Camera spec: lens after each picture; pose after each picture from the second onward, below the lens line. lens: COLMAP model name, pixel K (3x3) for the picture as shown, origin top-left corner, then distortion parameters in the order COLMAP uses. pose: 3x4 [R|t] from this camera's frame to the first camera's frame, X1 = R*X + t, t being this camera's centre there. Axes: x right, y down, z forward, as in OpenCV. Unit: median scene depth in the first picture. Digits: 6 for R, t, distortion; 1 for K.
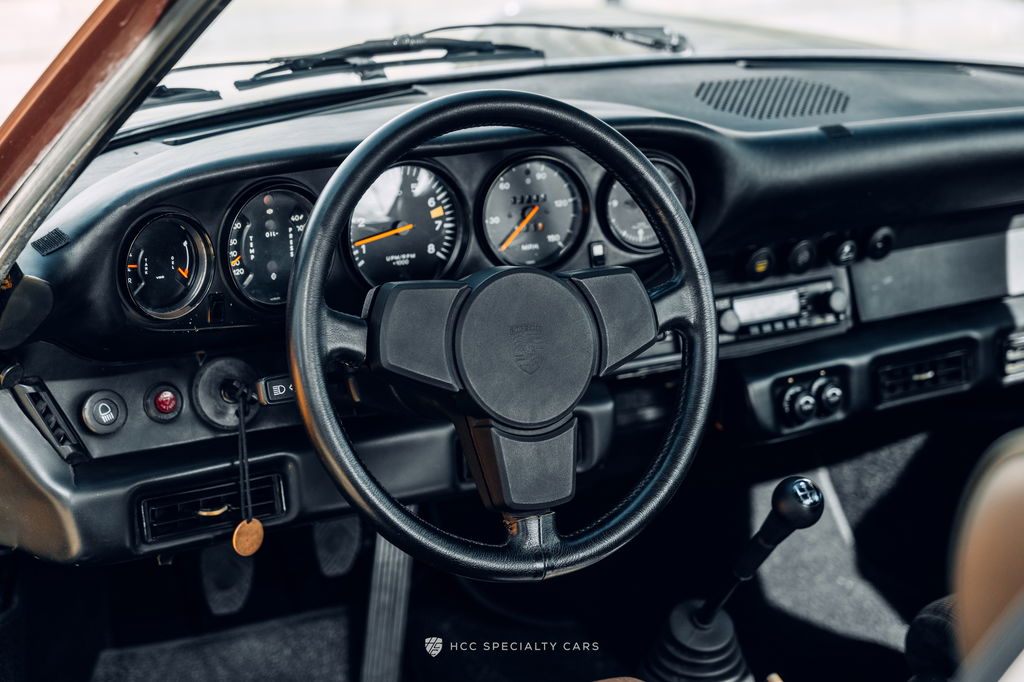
lens RADIAL K [[2078.1, 0, 512.0], [0, 2078.1, 341.0], [0, 0, 1]] dist [0.097707, -0.191395]
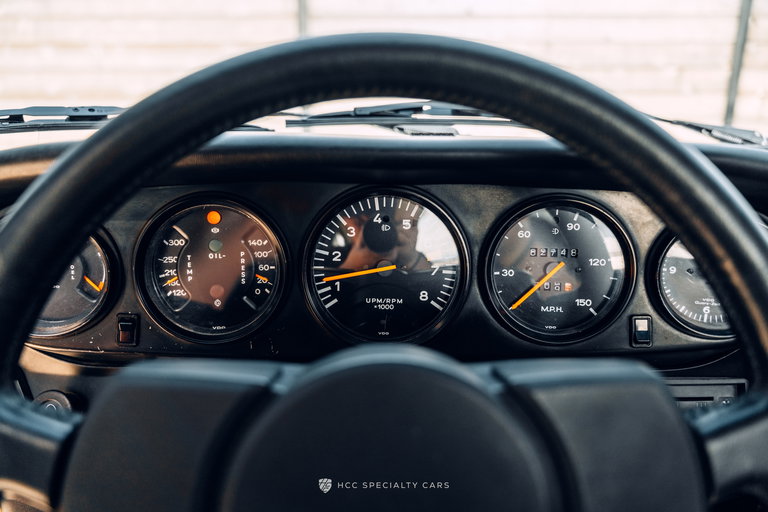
lens RADIAL K [[552.4, 0, 384.0], [0, 552.4, 256.0], [0, 0, 1]] dist [0.003685, -0.088498]
pose [[0.854681, 0.091694, -0.510992, 0.063235], [-0.139966, 0.988530, -0.056722, -0.044736], [0.499930, 0.120000, 0.857712, 0.776683]]
